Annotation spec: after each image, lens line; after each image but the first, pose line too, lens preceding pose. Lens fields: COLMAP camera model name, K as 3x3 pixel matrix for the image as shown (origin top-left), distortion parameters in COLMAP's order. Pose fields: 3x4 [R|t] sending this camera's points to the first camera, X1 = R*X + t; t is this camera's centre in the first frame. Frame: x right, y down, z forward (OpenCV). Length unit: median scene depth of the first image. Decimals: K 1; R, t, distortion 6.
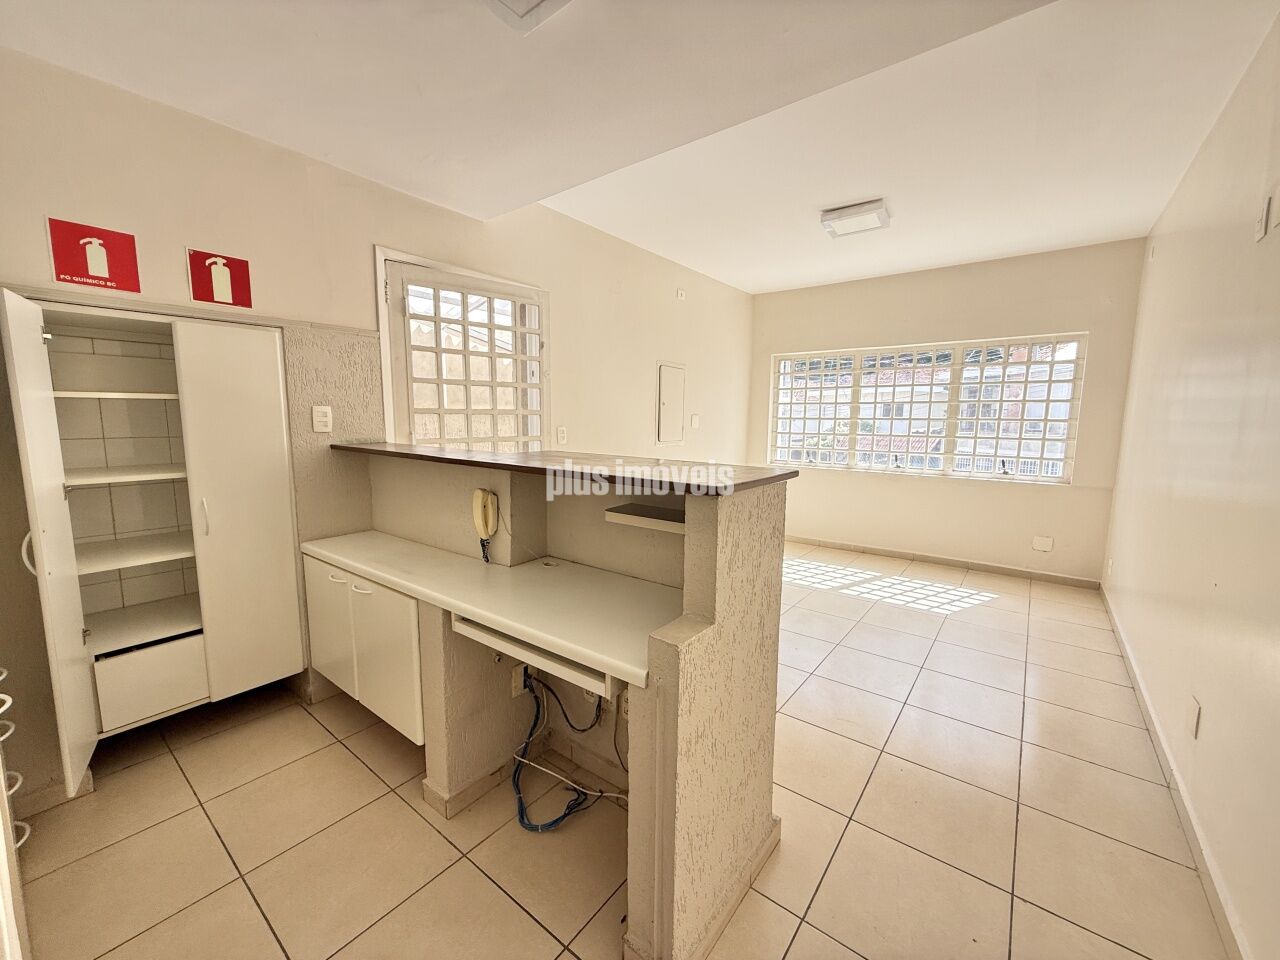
lens RADIAL K [[512.3, 0, 638.7], [0, 512.3, 480.6], [0, 0, 1]] dist [0.000942, -0.000755]
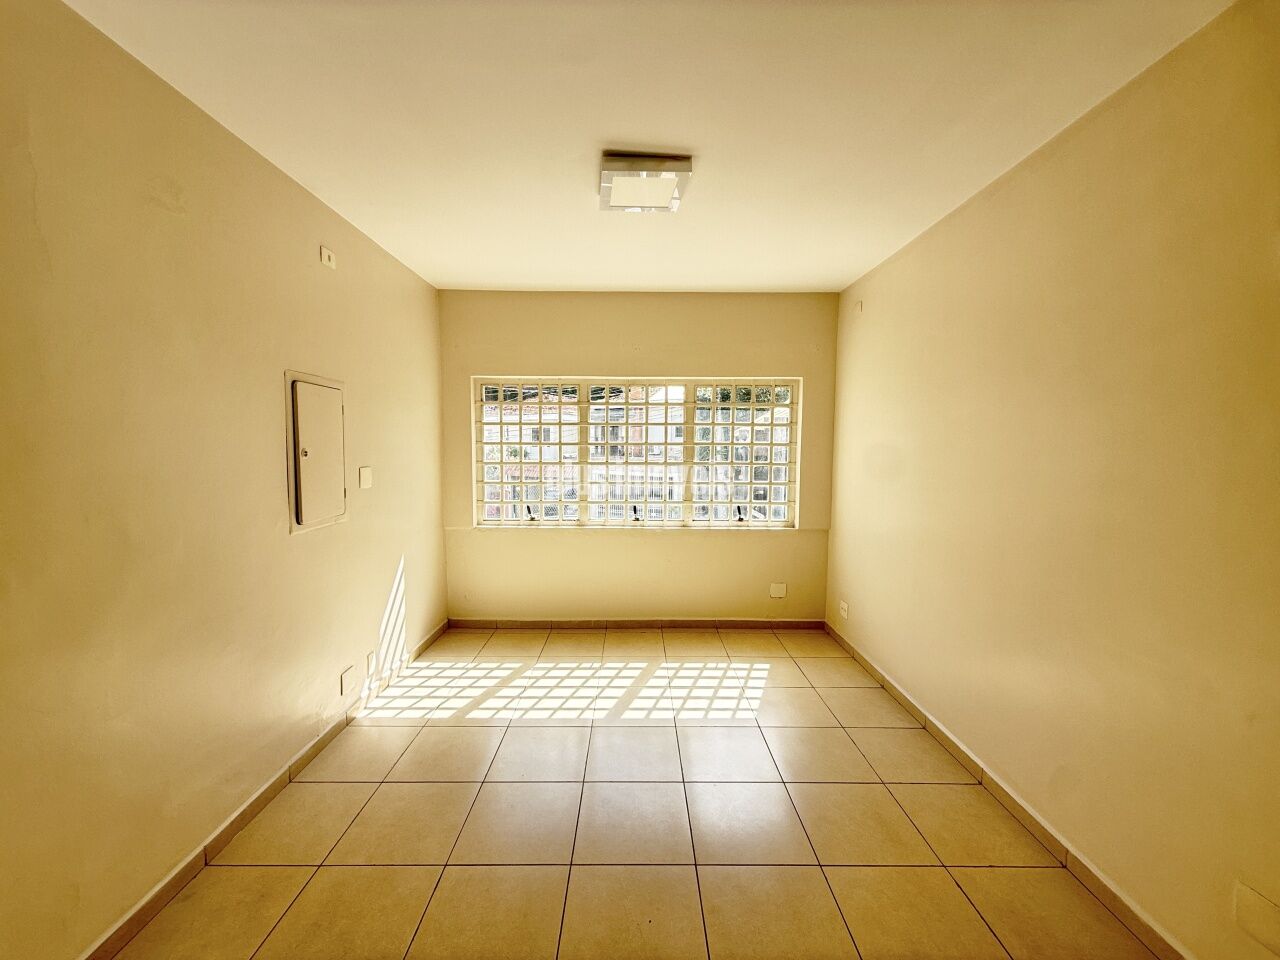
lens RADIAL K [[512.3, 0, 642.5], [0, 512.3, 477.7], [0, 0, 1]] dist [0.000942, -0.000755]
pose [[0.786537, -0.044703, 0.615923, -0.003278], [0.077837, 0.996599, -0.027067, -0.080884], [-0.612618, 0.069231, 0.787341, 0.366204]]
